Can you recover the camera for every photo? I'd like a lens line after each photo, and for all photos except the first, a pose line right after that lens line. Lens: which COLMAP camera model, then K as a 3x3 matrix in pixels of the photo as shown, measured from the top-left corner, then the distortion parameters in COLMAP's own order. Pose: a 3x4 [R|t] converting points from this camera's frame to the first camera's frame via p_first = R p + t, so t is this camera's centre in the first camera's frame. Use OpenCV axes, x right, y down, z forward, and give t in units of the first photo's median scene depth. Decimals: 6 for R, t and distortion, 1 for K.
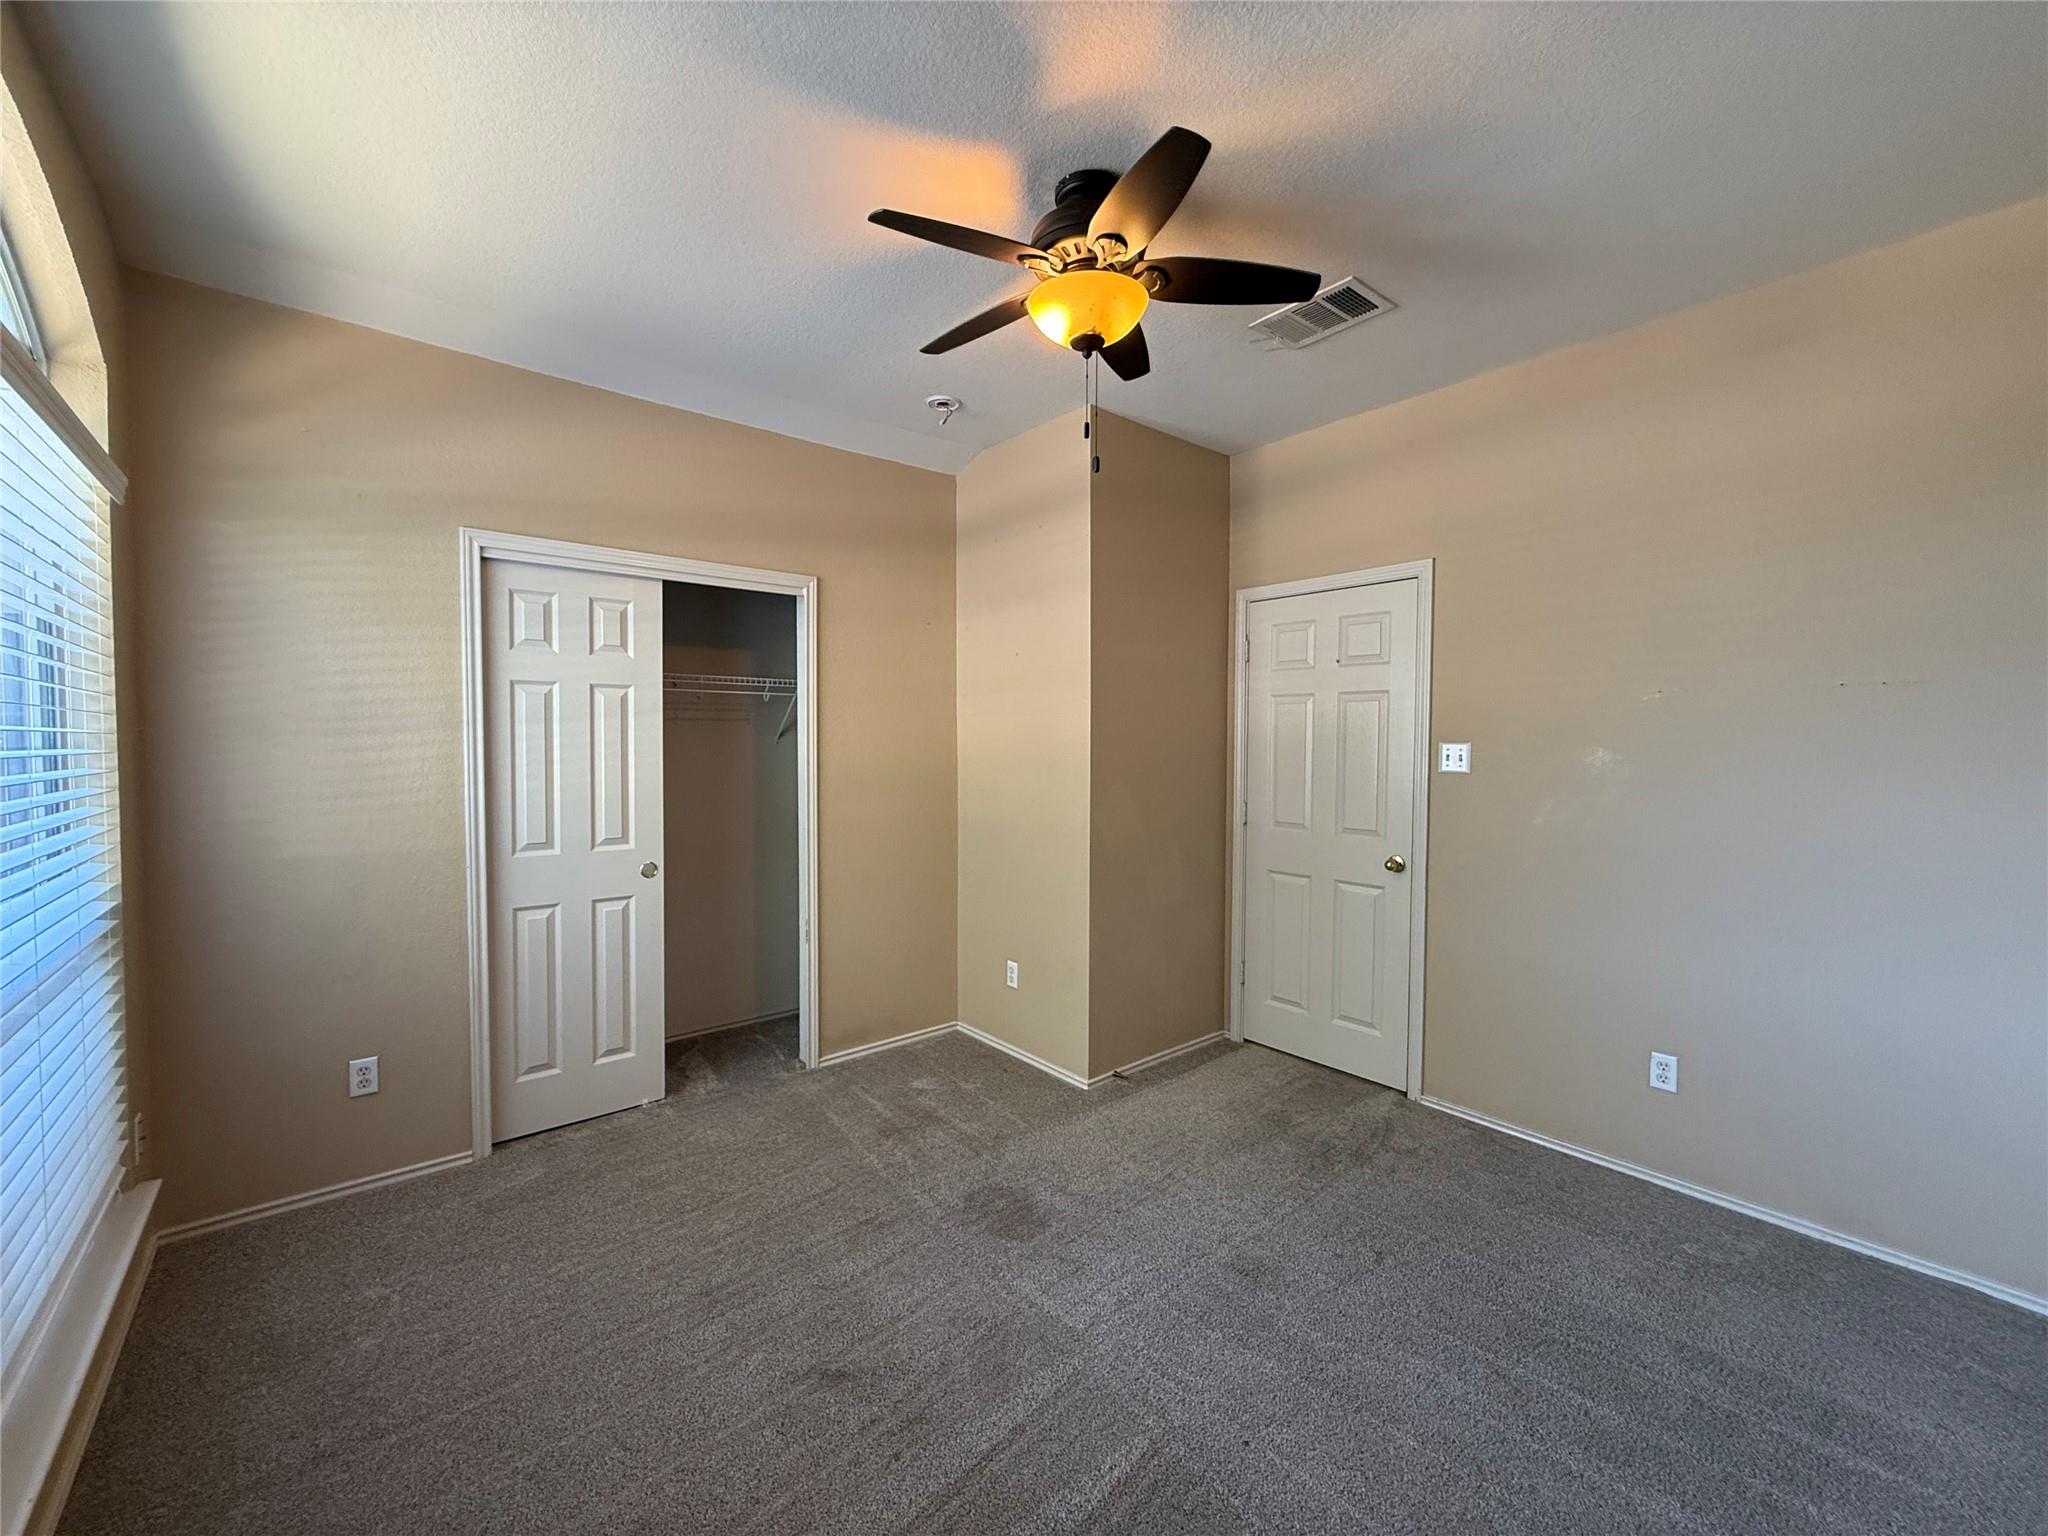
lens RADIAL K [[816.7, 0, 1020.8], [0, 816.7, 767.9], [0, 0, 1]] dist [-0.000999, 0.000129]
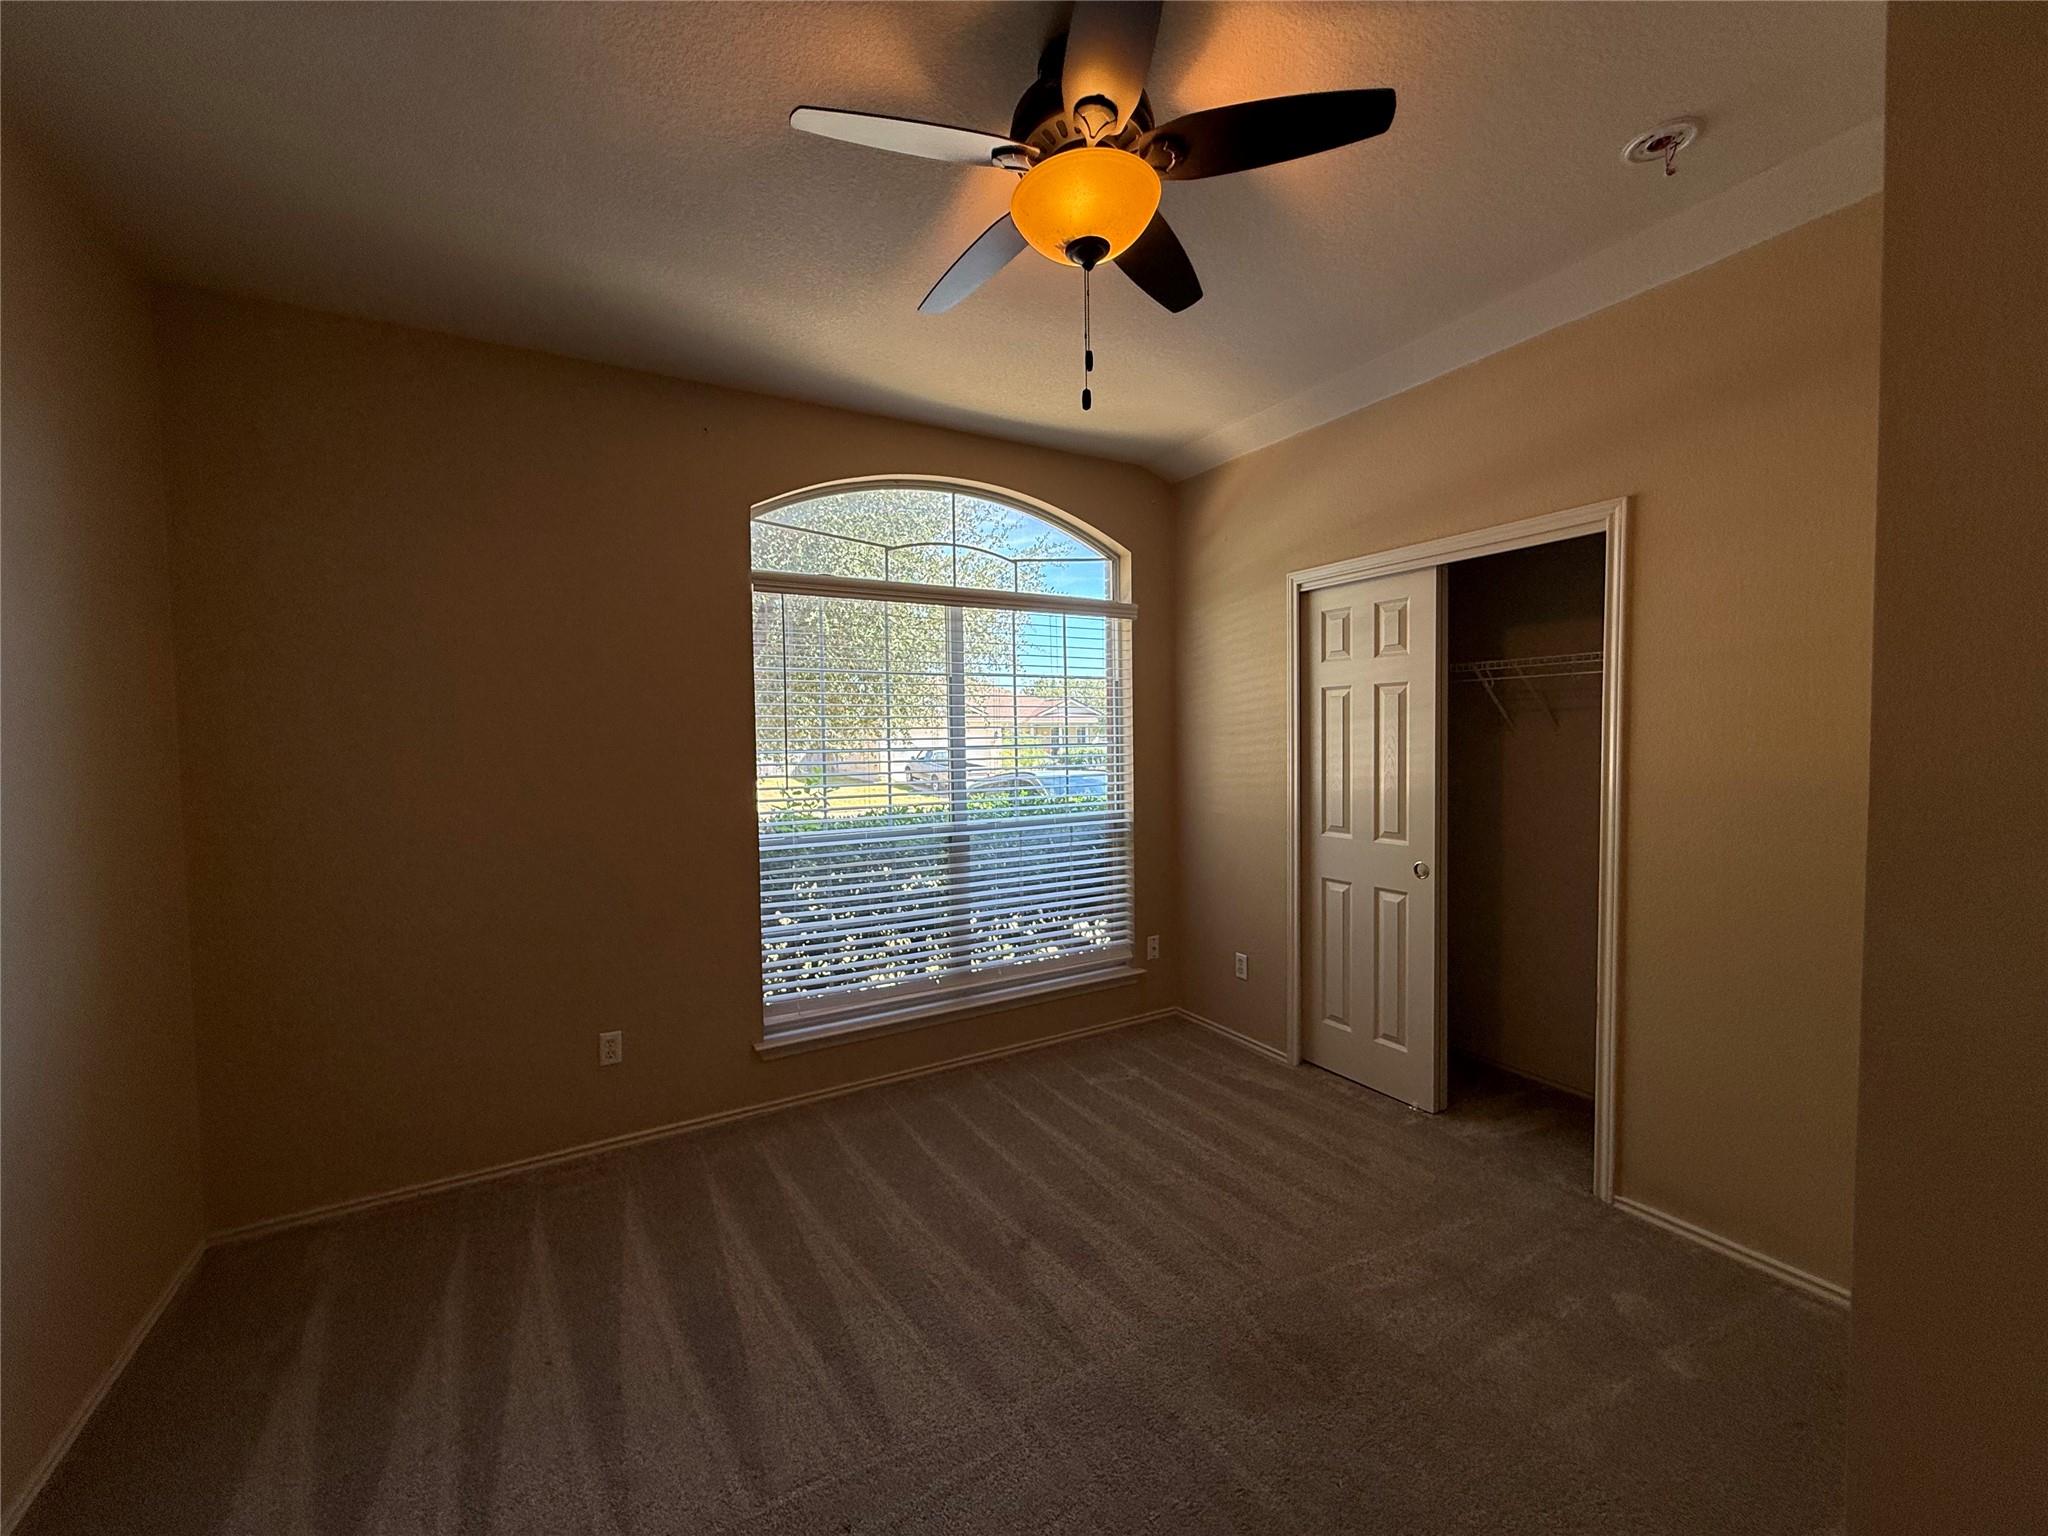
lens RADIAL K [[816.7, 0, 1020.8], [0, 816.7, 767.9], [0, 0, 1]] dist [-0.000999, 0.000129]
pose [[-0.168291, 0.037372, -0.985029, 0.618561], [-0.019562, 0.998958, 0.041243, -0.029265], [0.985543, 0.026210, -0.167384, 0.740862]]
